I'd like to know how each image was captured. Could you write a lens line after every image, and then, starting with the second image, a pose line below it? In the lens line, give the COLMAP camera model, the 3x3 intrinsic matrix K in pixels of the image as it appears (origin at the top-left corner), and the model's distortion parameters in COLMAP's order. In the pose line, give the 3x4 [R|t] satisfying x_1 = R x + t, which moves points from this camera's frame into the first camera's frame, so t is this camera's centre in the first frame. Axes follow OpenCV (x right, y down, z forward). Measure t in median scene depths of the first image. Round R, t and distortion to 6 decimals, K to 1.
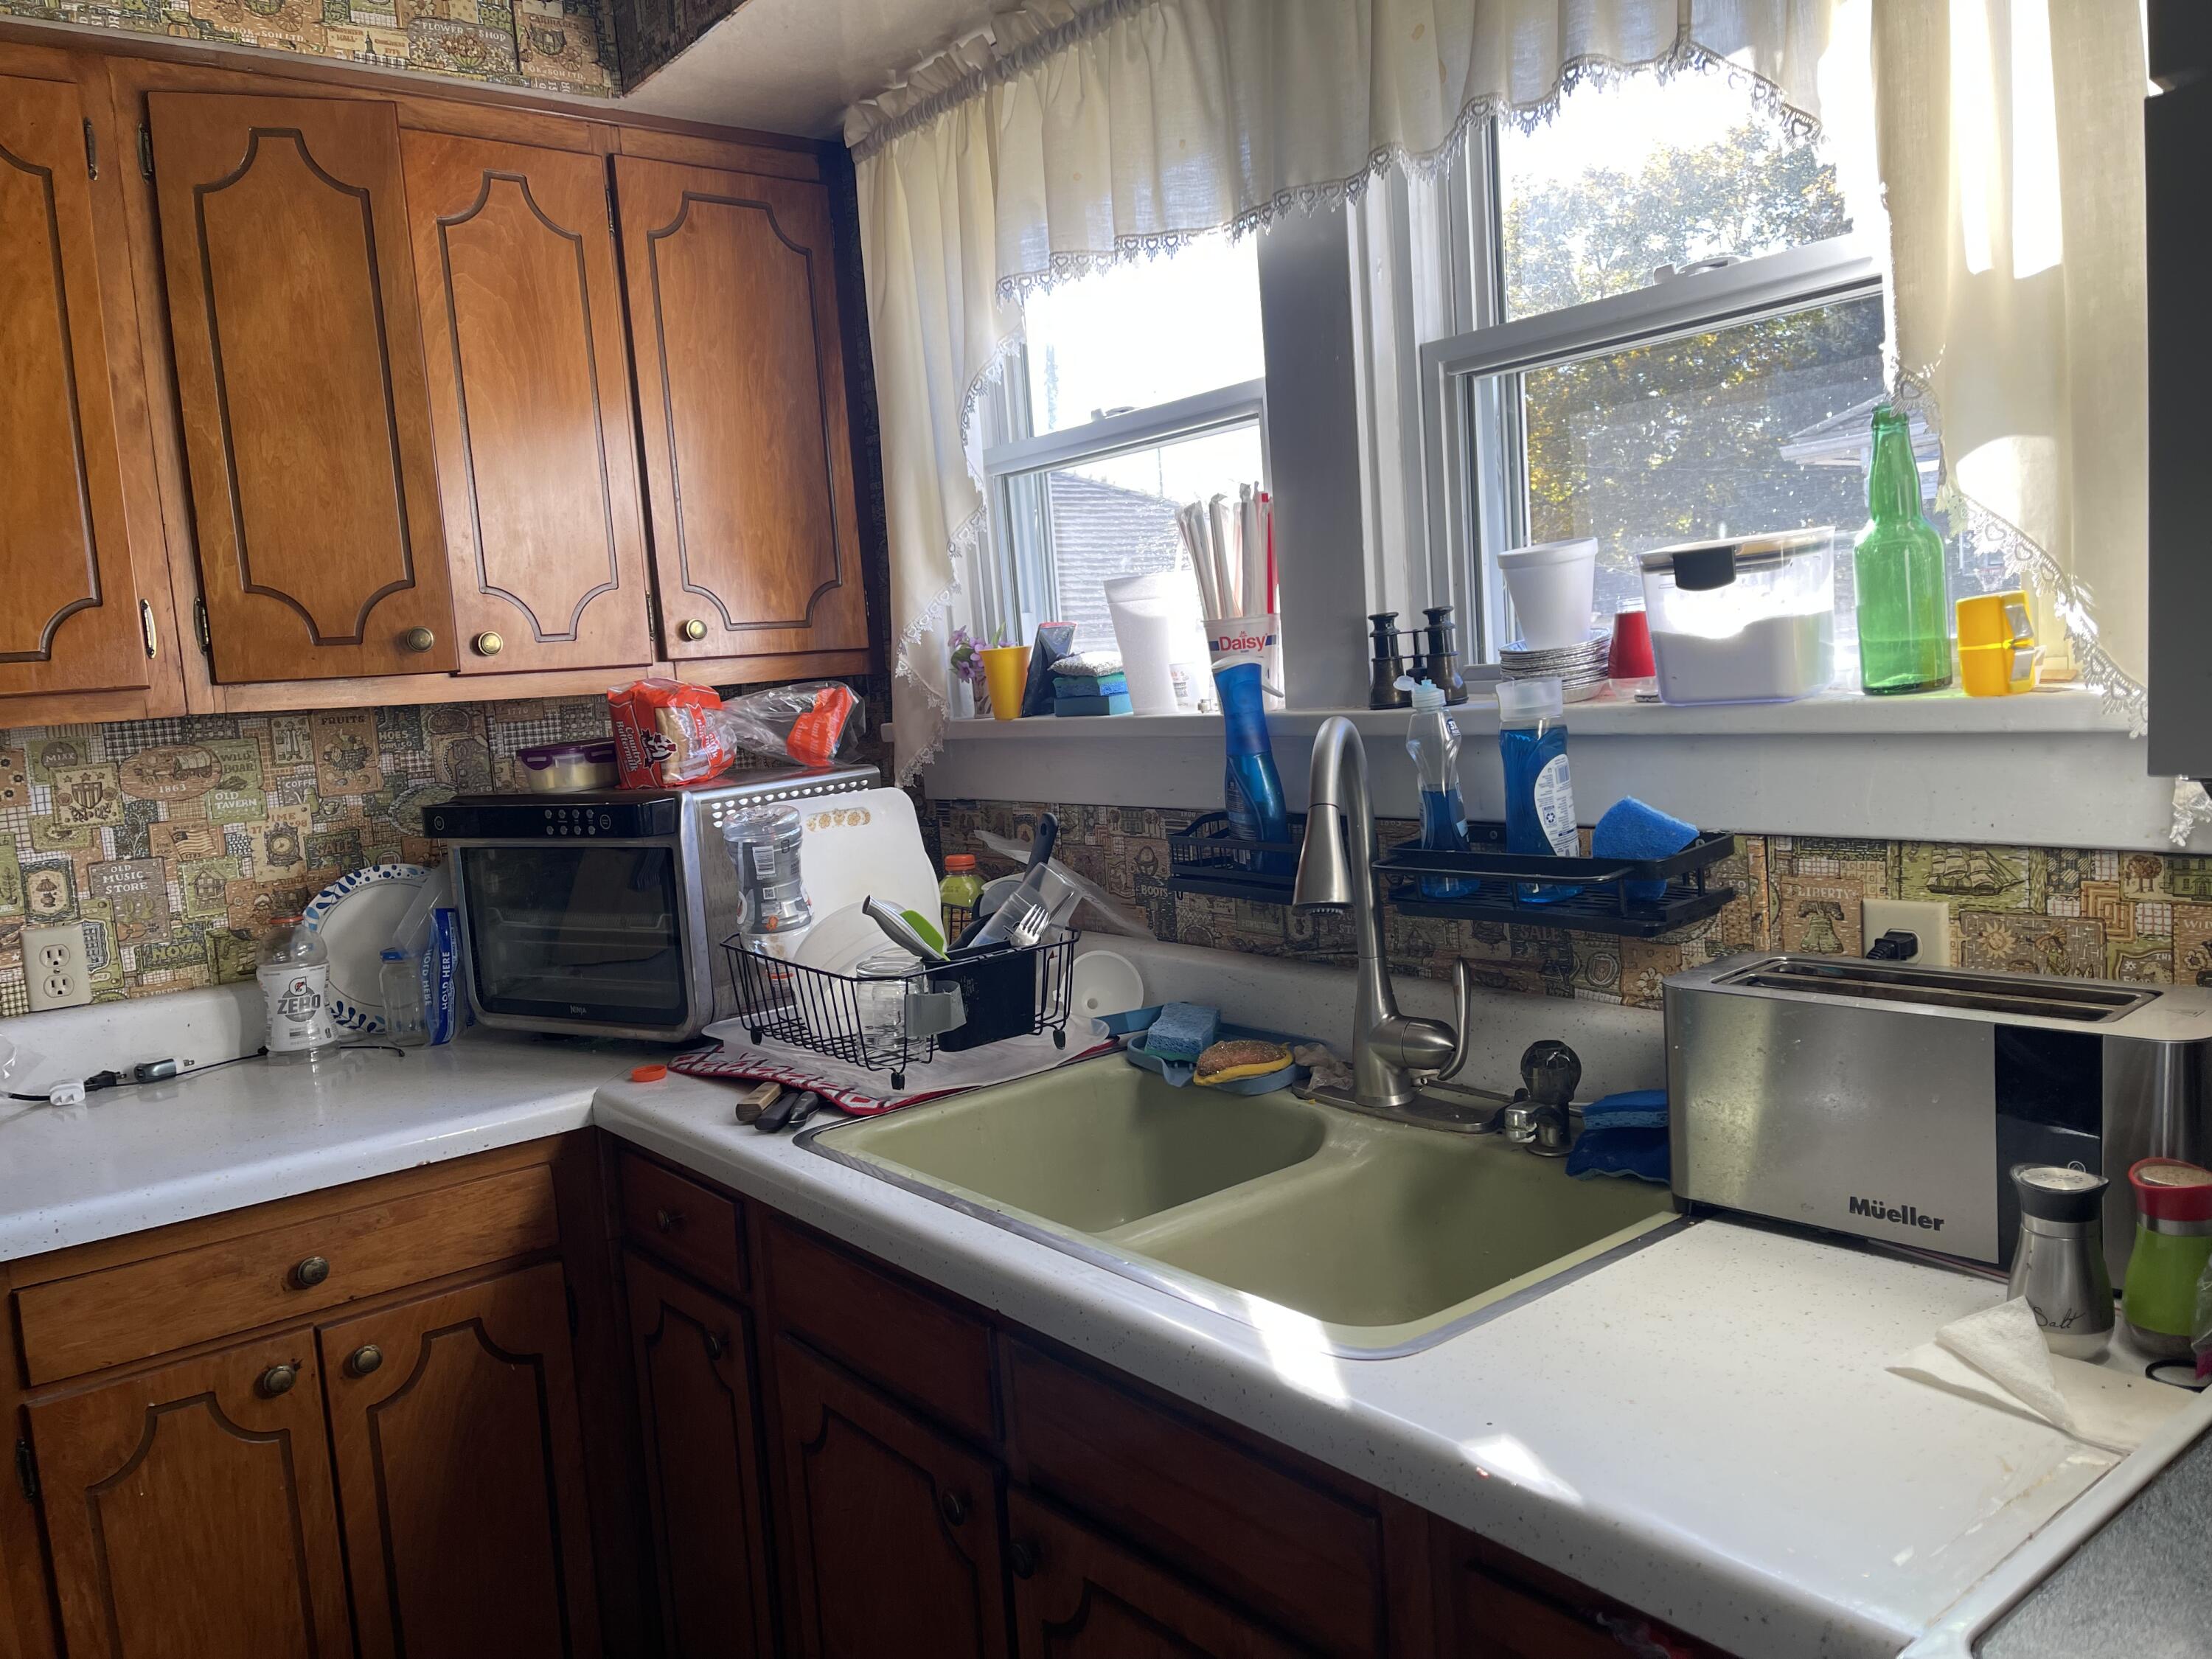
lens RADIAL K [[1674.3, 0, 1074.6], [0, 1674.3, 844.9], [0, 0, 1]] dist [0.067149, -0.095409]
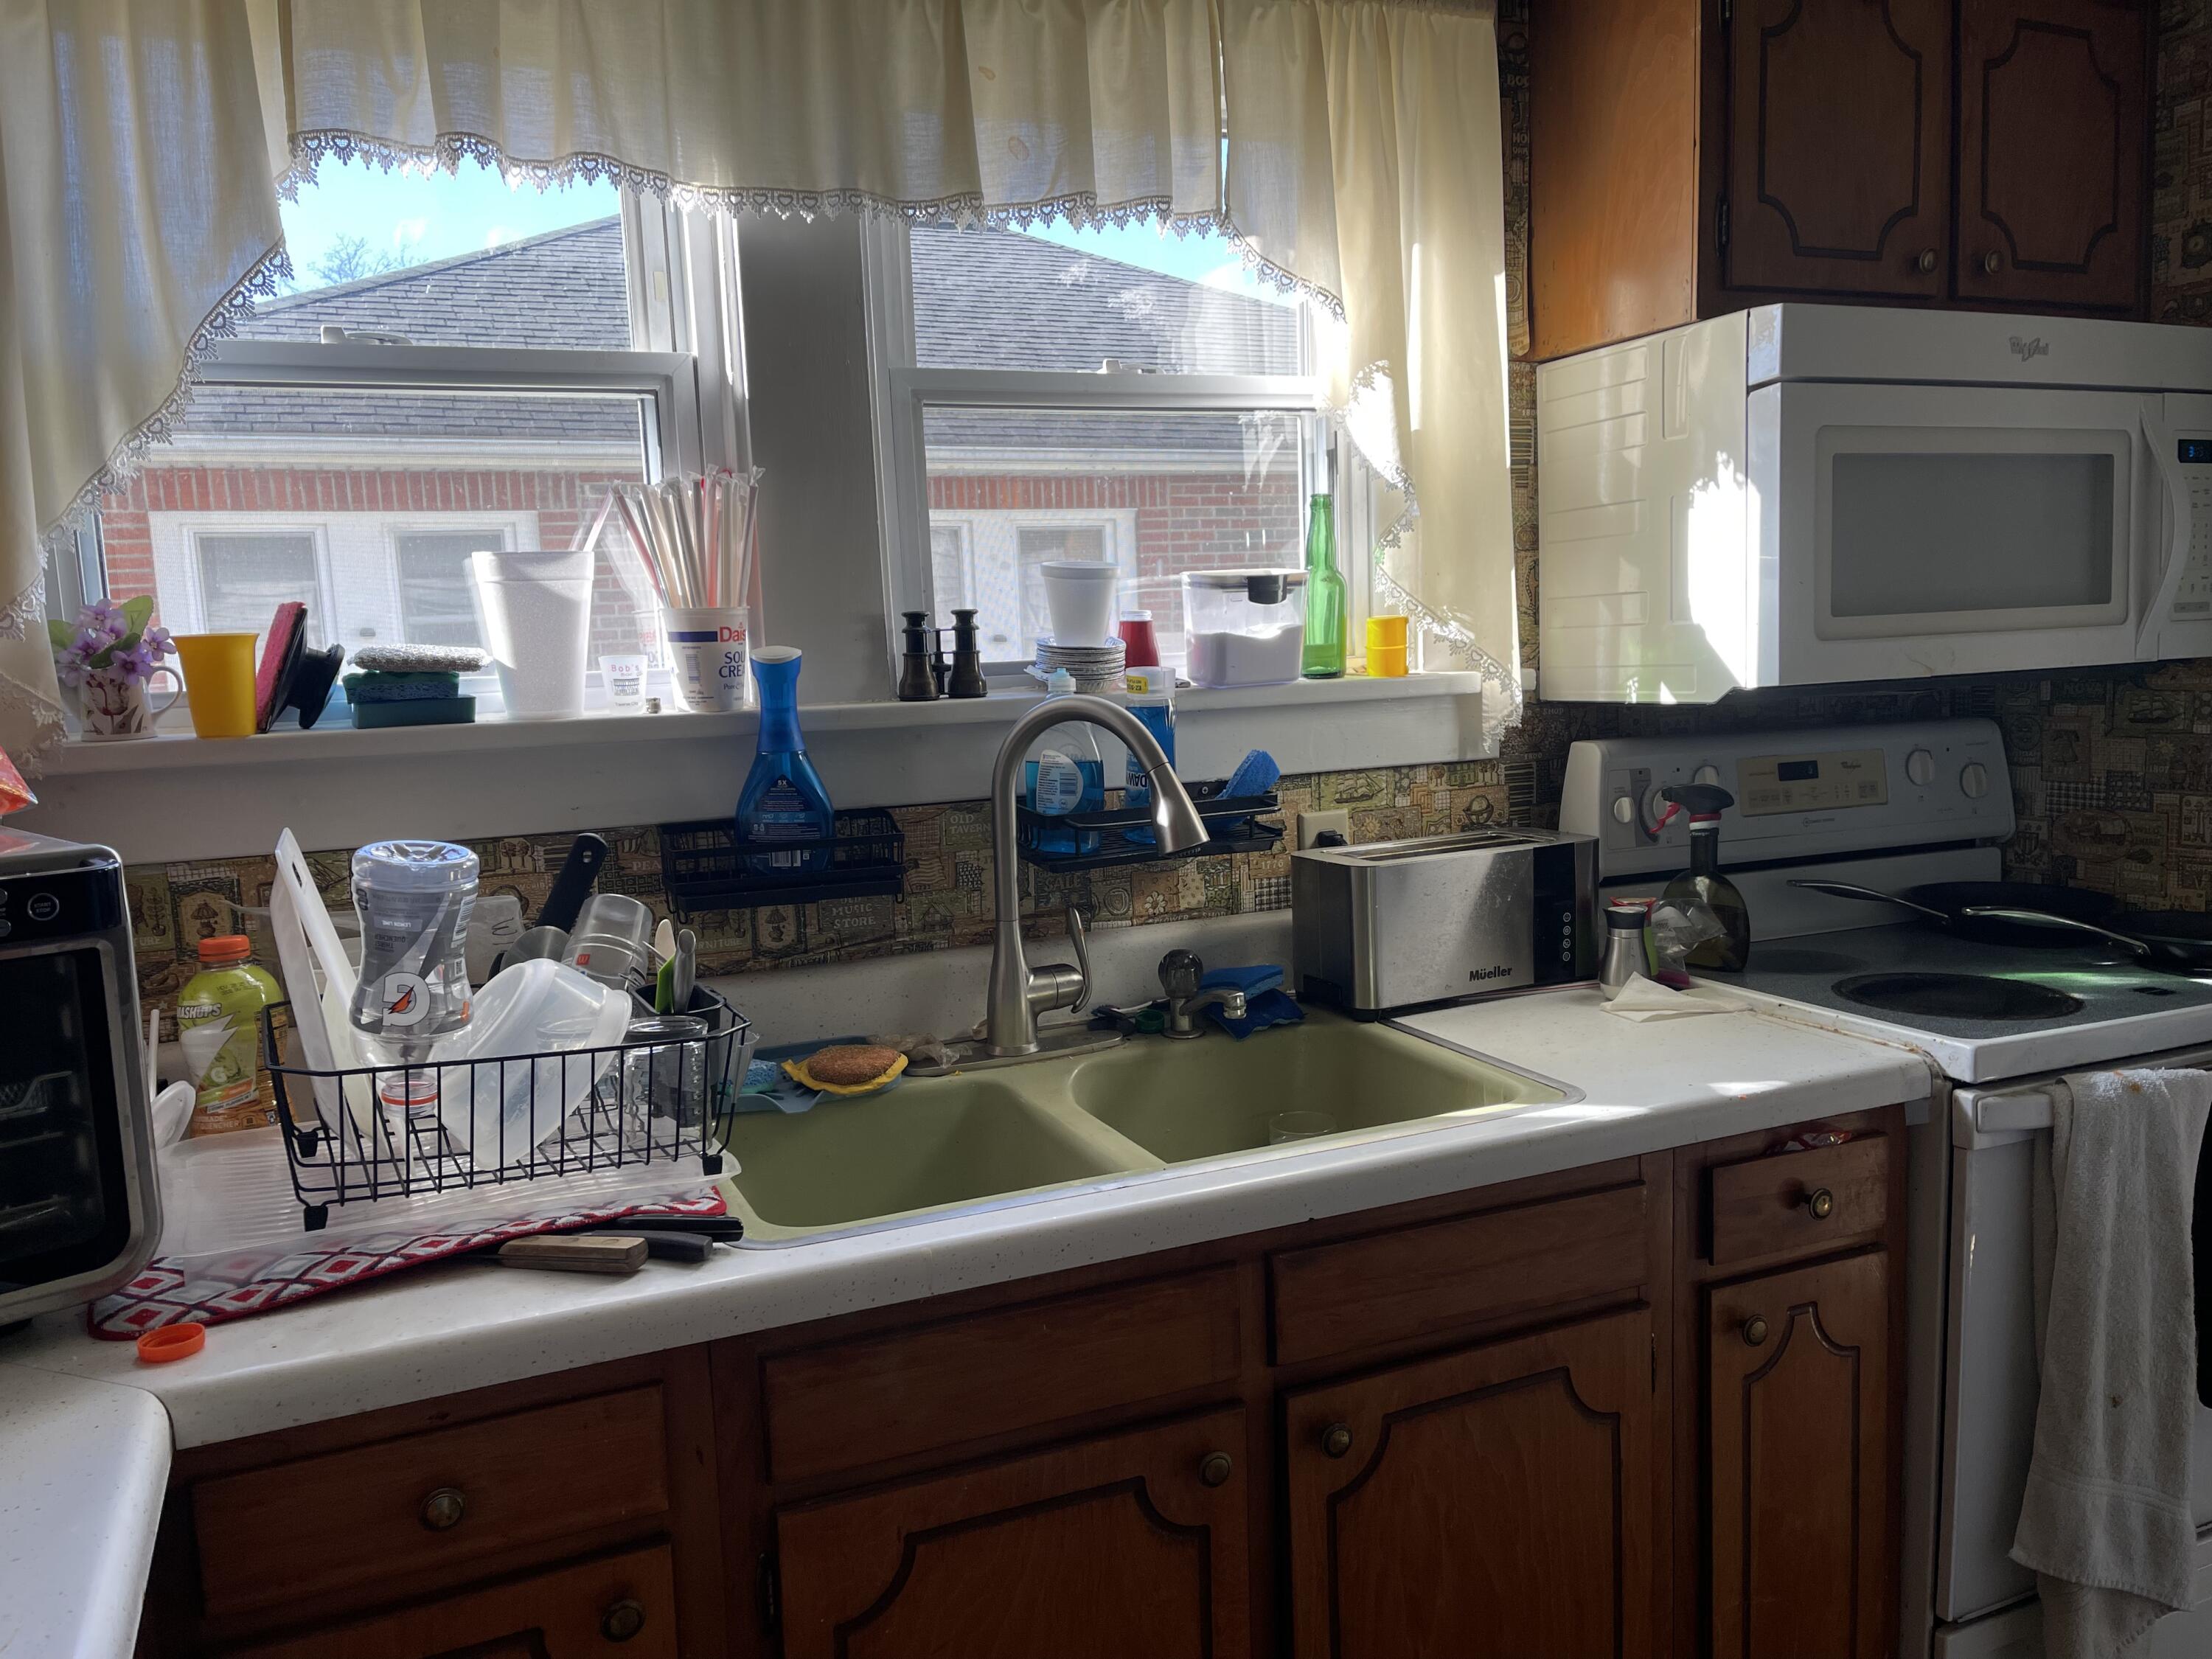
lens RADIAL K [[1719.2, 0, 1106.0], [0, 1719.2, 829.5], [0, 0, 1]] dist [0.076548, -0.106696]
pose [[0.234177, -0.048909, 0.970963, -1.079479], [0.129469, 0.991407, 0.018714, -0.005738], [-0.963534, 0.121327, 0.238497, 0.798541]]
